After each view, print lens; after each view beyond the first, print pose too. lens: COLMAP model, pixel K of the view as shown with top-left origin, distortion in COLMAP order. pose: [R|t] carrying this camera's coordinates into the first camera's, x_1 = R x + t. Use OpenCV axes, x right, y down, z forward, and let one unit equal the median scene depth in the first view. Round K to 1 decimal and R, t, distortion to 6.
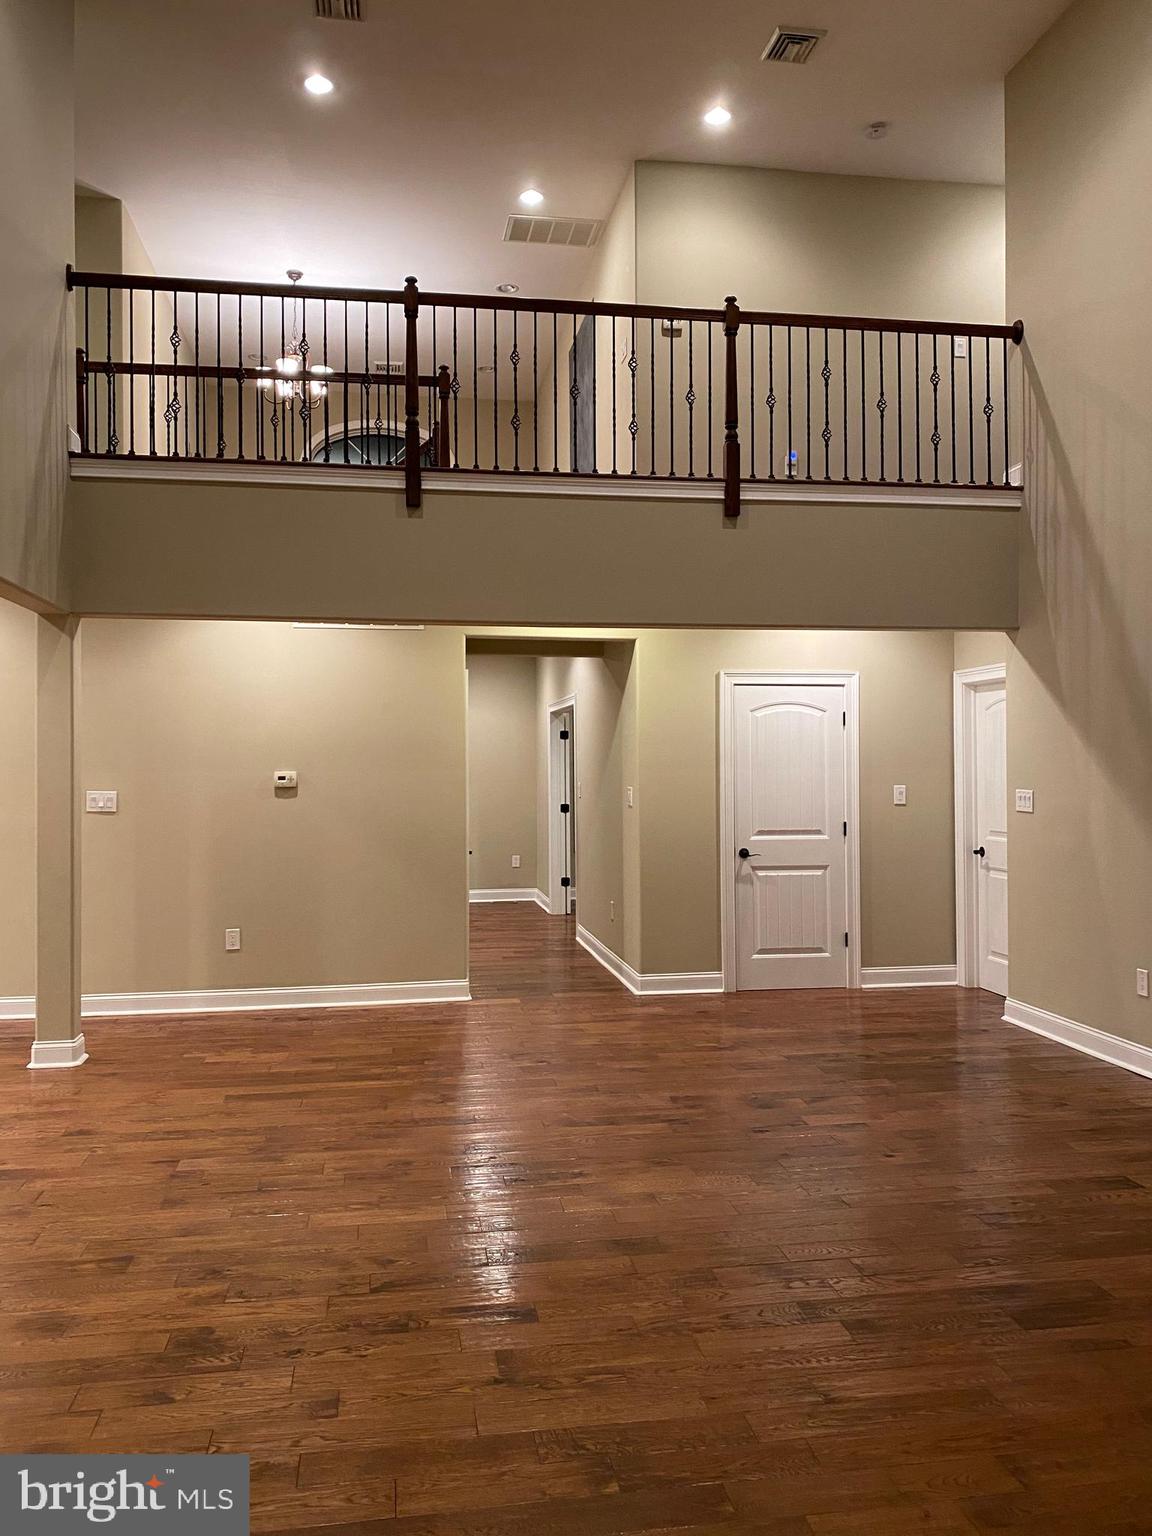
lens RADIAL K [[1164.3, 0, 574.9], [0, 1164.3, 767.1], [0, 0, 1]] dist [0.044074, -0.060007]
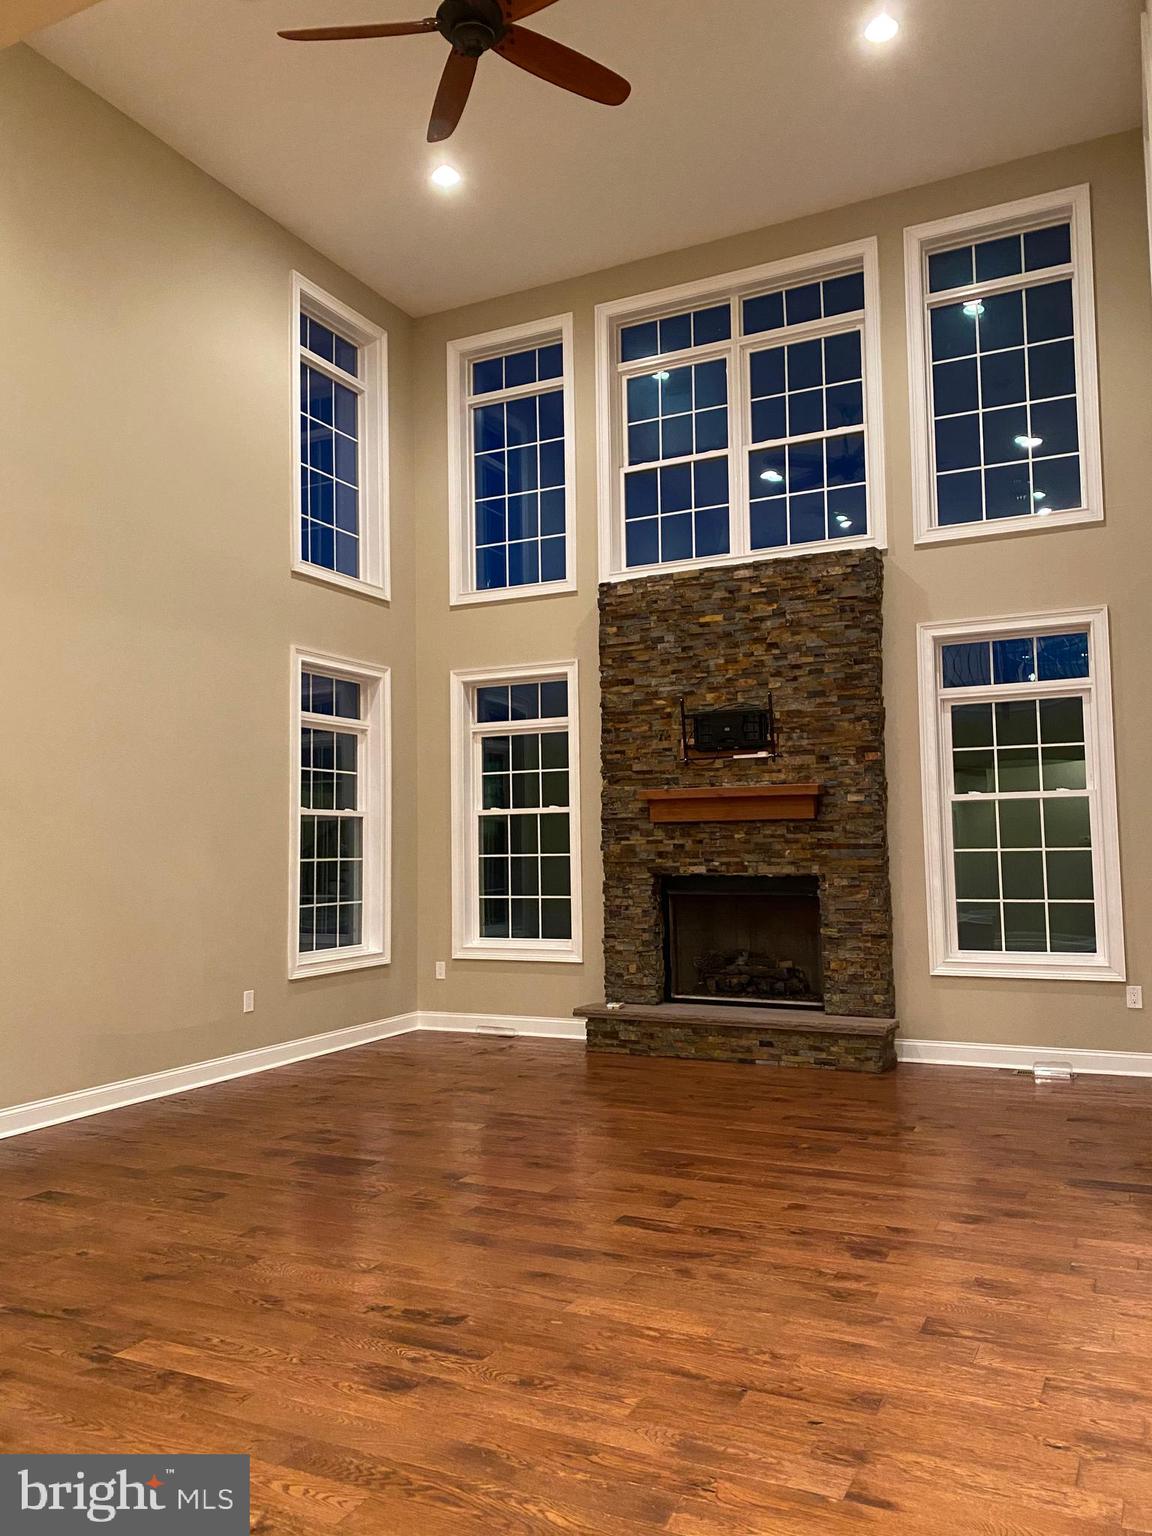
lens RADIAL K [[1164.3, 0, 587.1], [0, 1164.3, 771.3], [0, 0, 1]] dist [0.044074, -0.060007]
pose [[-0.816265, 0.057466, 0.574812, -0.681402], [0.018357, 0.997118, -0.073618, 0.051932], [-0.577386, -0.049540, -0.814967, 1.824019]]
